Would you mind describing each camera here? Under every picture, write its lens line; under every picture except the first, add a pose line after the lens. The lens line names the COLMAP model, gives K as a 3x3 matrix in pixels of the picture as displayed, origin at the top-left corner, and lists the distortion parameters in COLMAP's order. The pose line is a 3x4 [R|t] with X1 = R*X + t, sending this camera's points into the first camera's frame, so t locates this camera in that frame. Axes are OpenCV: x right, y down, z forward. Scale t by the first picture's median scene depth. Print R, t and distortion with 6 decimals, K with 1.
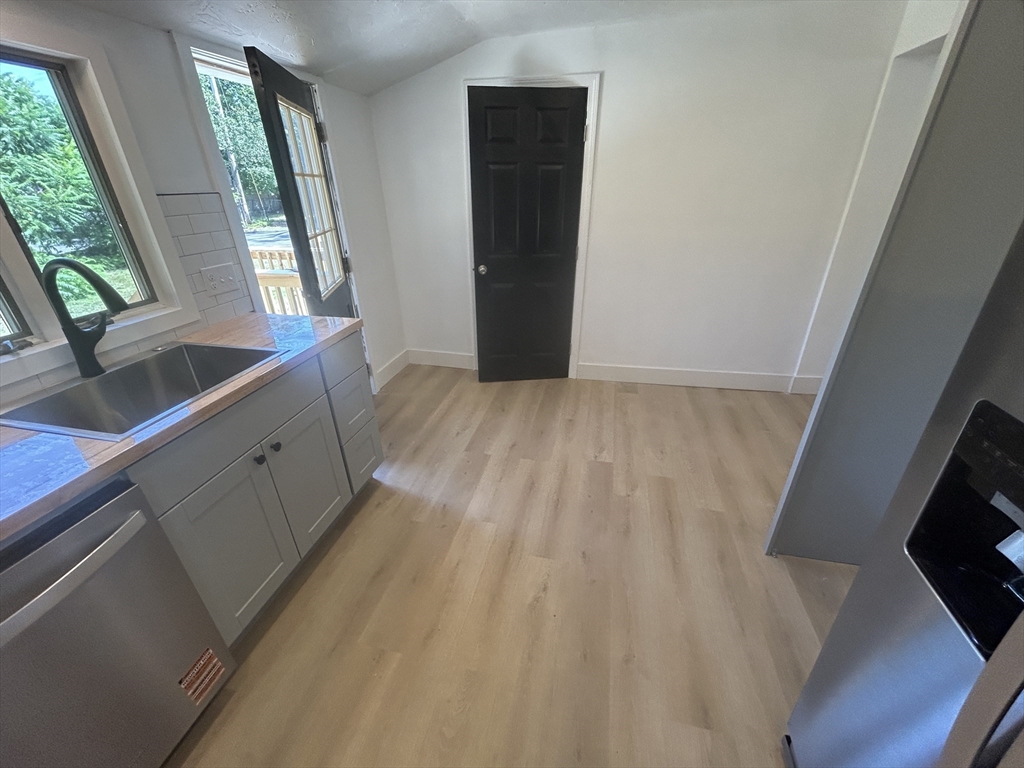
lens RADIAL K [[416.3, 0, 512.0], [0, 416.3, 381.9], [0, 0, 1]] dist [0.011964, 0.001069]
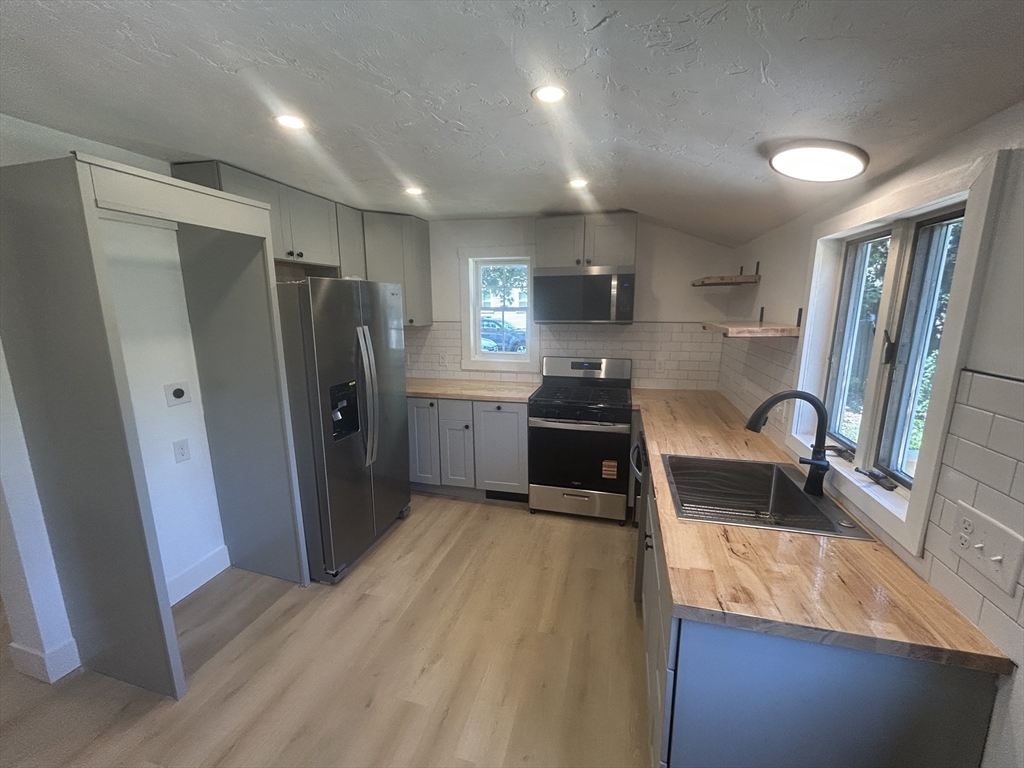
lens RADIAL K [[416.3, 0, 510.4], [0, 416.3, 384.3], [0, 0, 1]] dist [0.011964, 0.001069]
pose [[-0.998937, 0.014973, 0.043600, -0.231701], [0.038367, 0.794341, 0.606260, -0.844301], [-0.025556, 0.607288, -0.794071, 1.547634]]
